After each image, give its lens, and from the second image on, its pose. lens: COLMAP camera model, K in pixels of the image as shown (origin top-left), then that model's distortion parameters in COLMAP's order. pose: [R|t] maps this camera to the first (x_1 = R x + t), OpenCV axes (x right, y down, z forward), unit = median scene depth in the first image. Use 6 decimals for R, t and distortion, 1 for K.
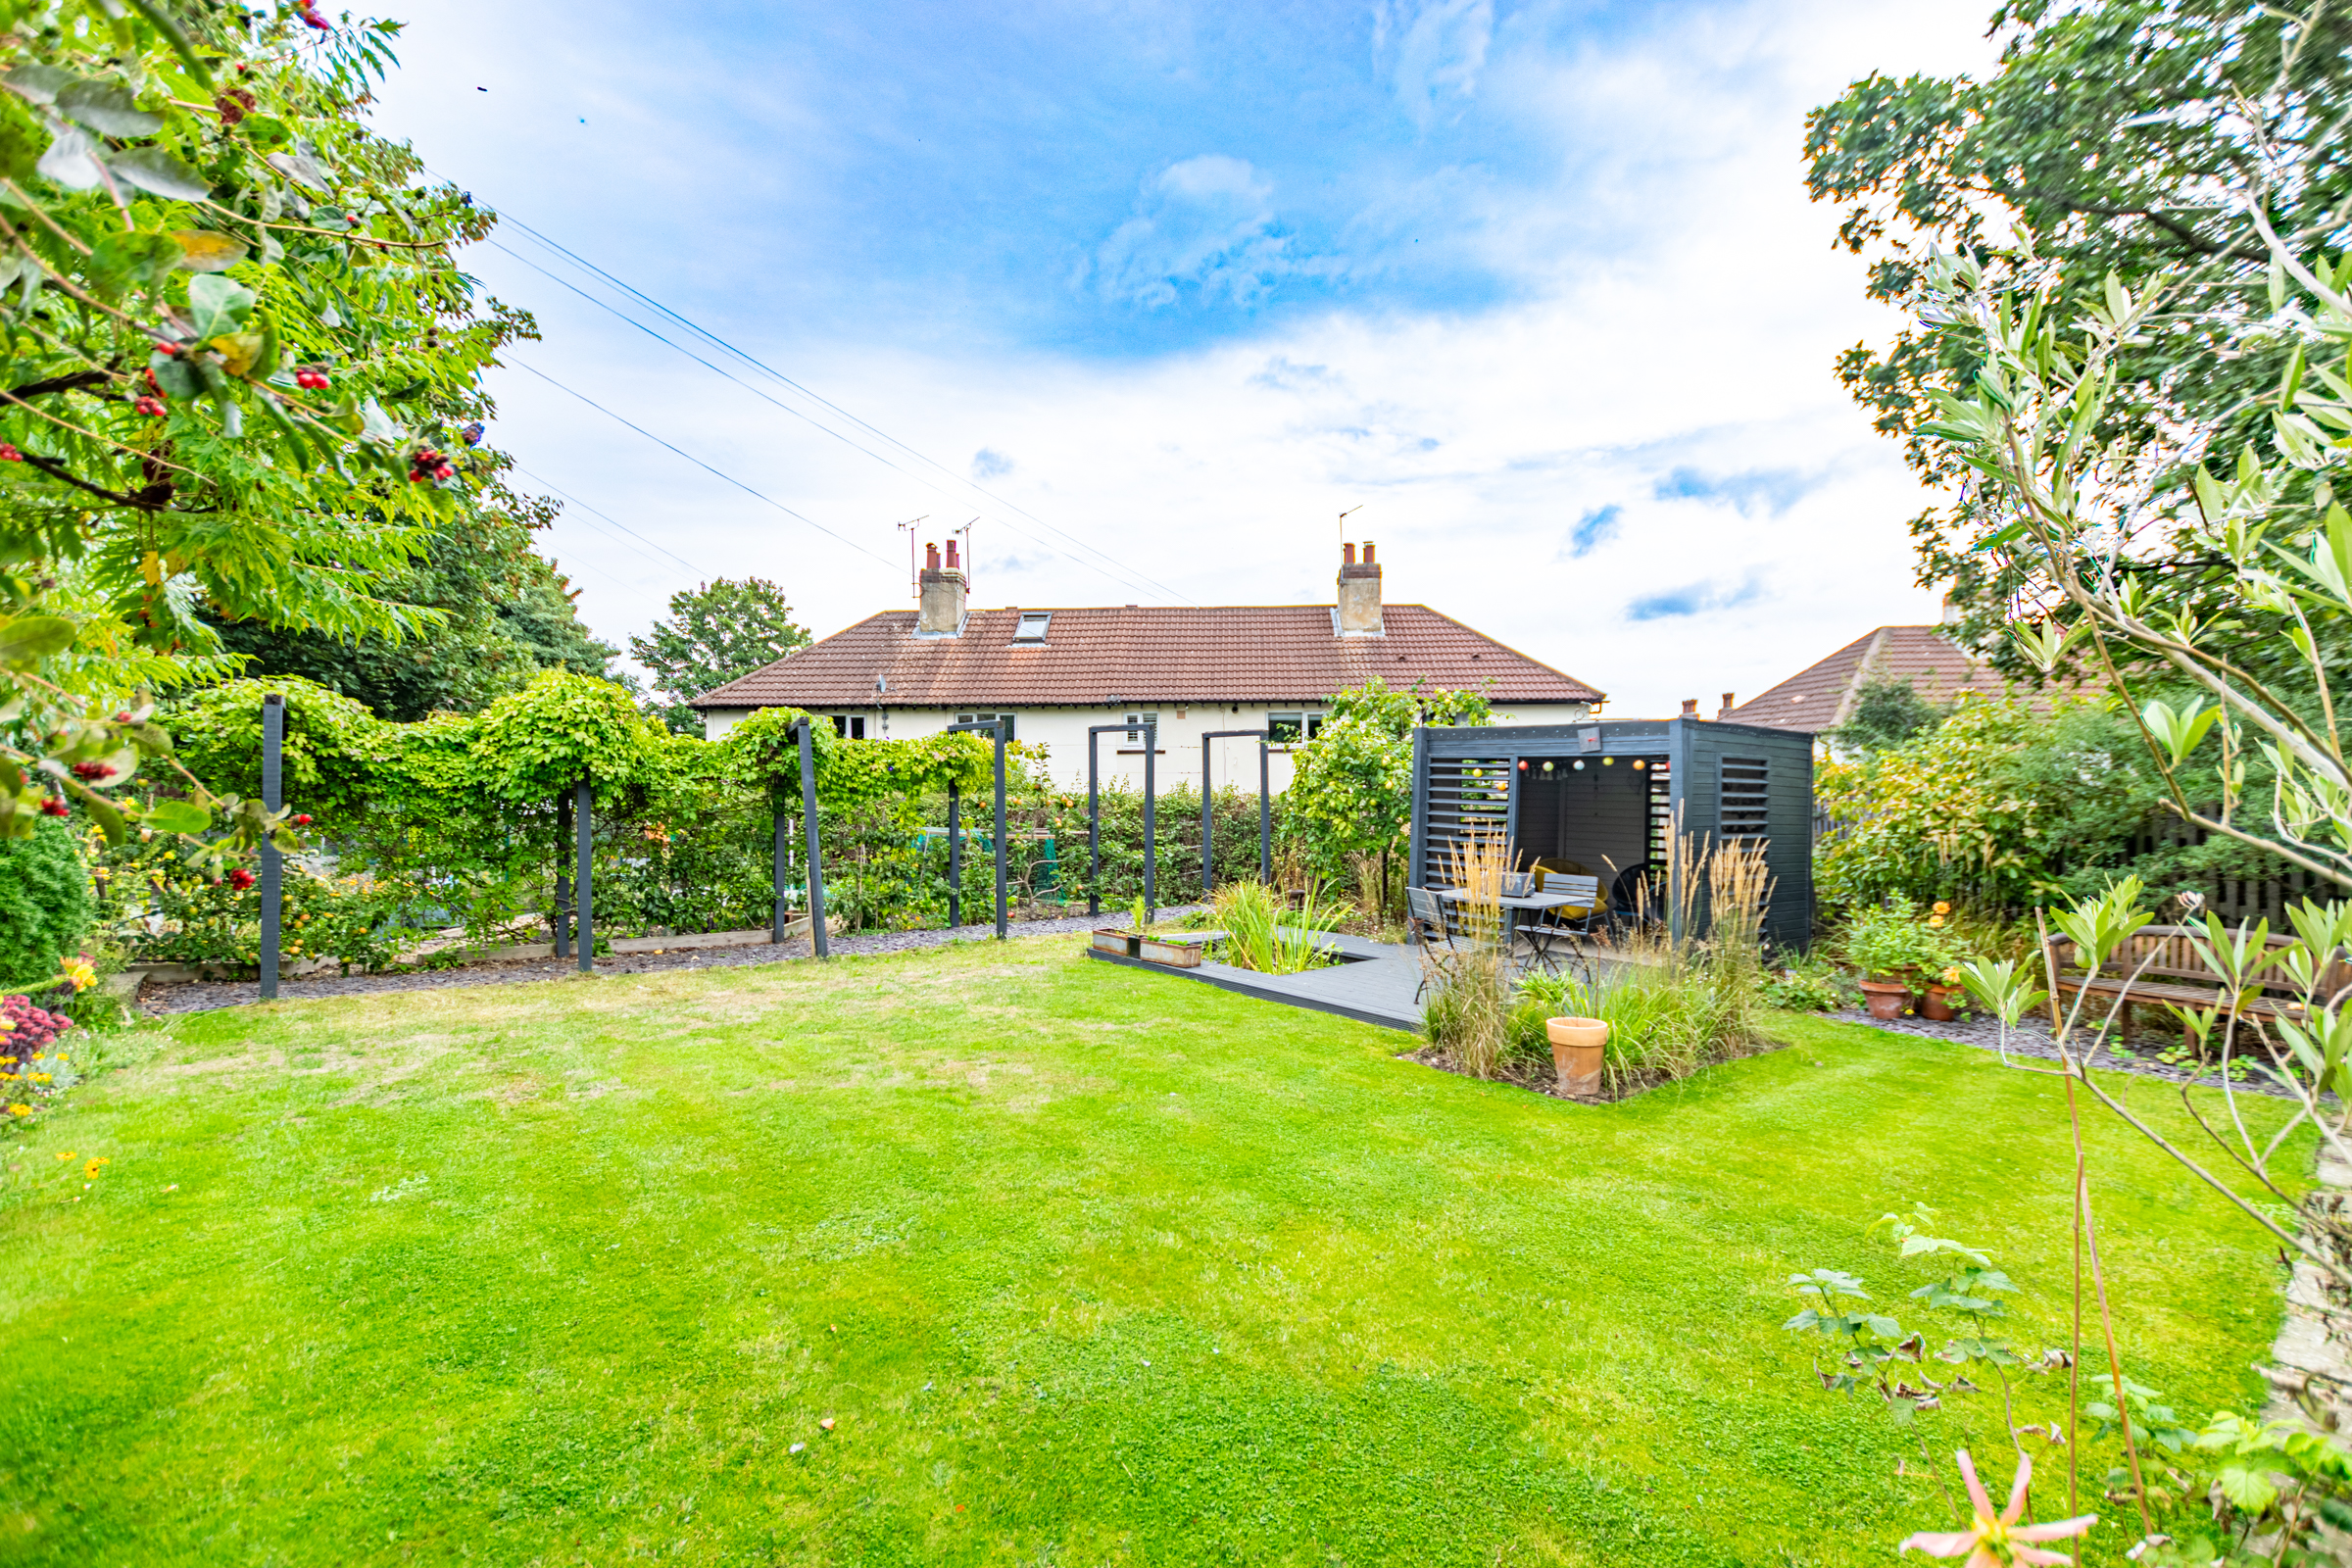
lens RADIAL K [[1015.0, 0, 1174.8], [0, 1015.0, 785.2], [0, 0, 1]] dist [0.004257, -0.000776]
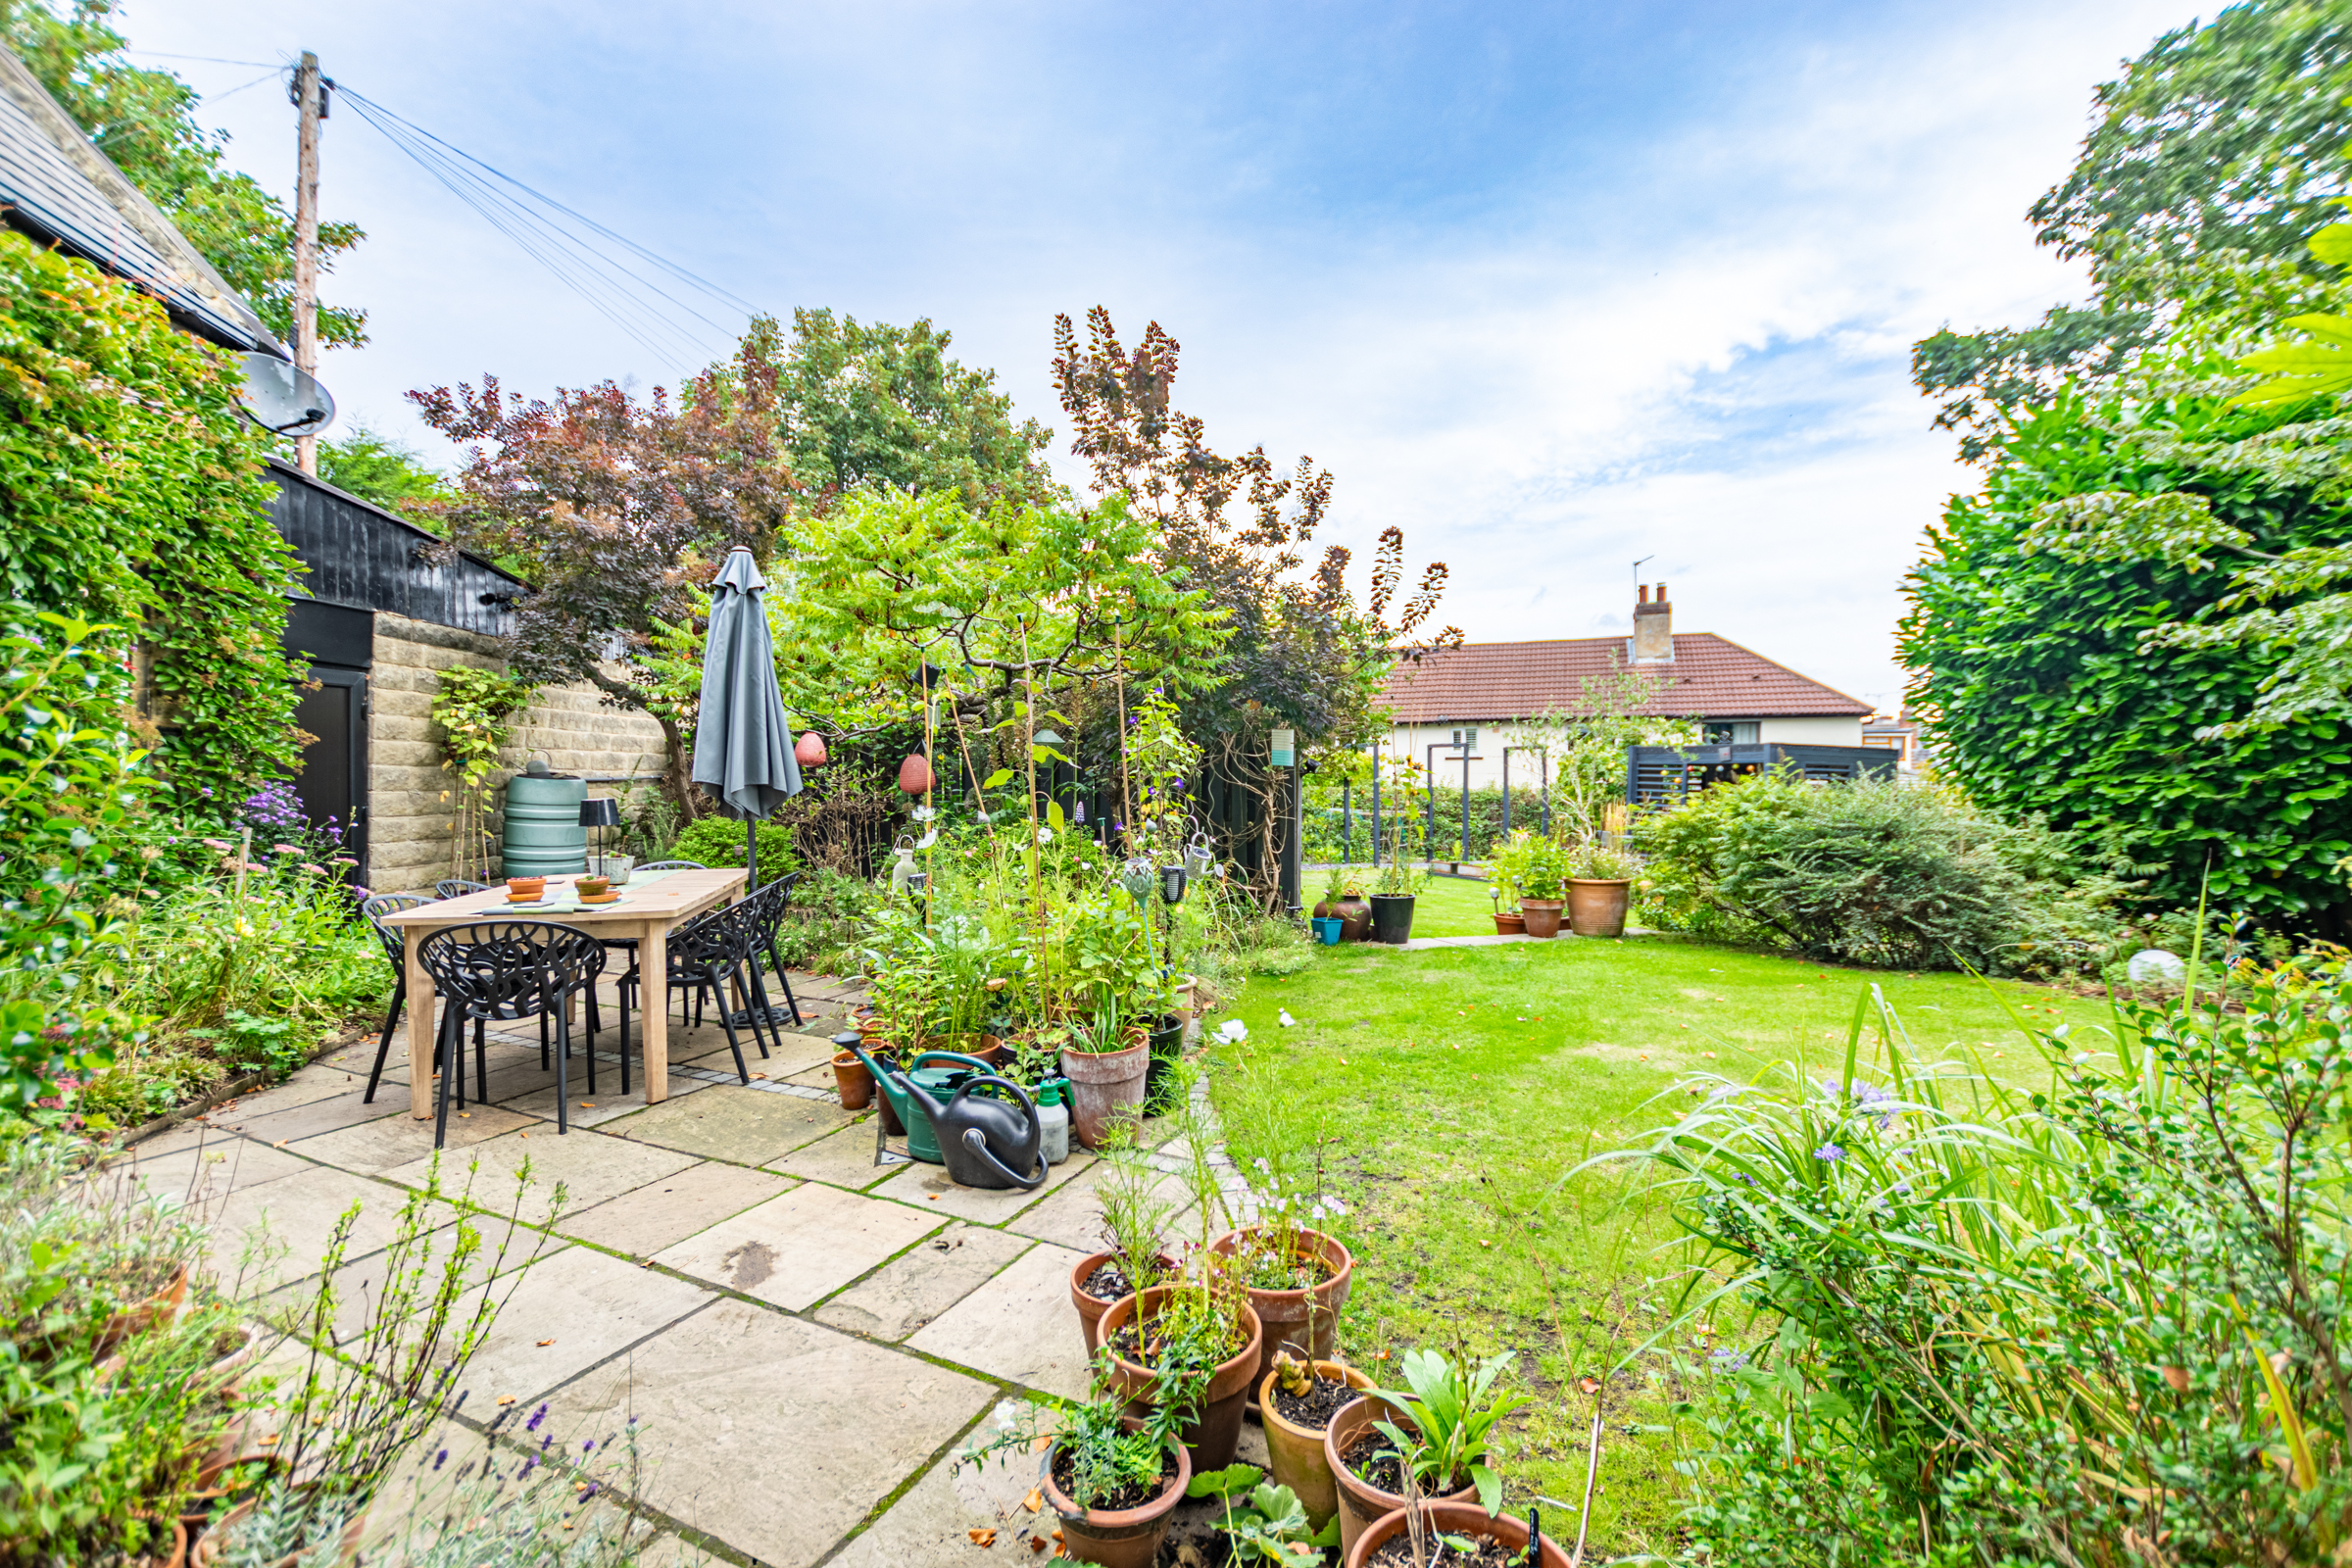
lens RADIAL K [[1015.0, 0, 1170.8], [0, 1015.0, 788.0], [0, 0, 1]] dist [0.004257, -0.000776]
pose [[0.949253, 0.004877, -0.314476, 0.026911], [-0.004916, 0.999988, 0.000669, 0.008901], [0.314475, 0.000911, 0.949265, -0.487493]]
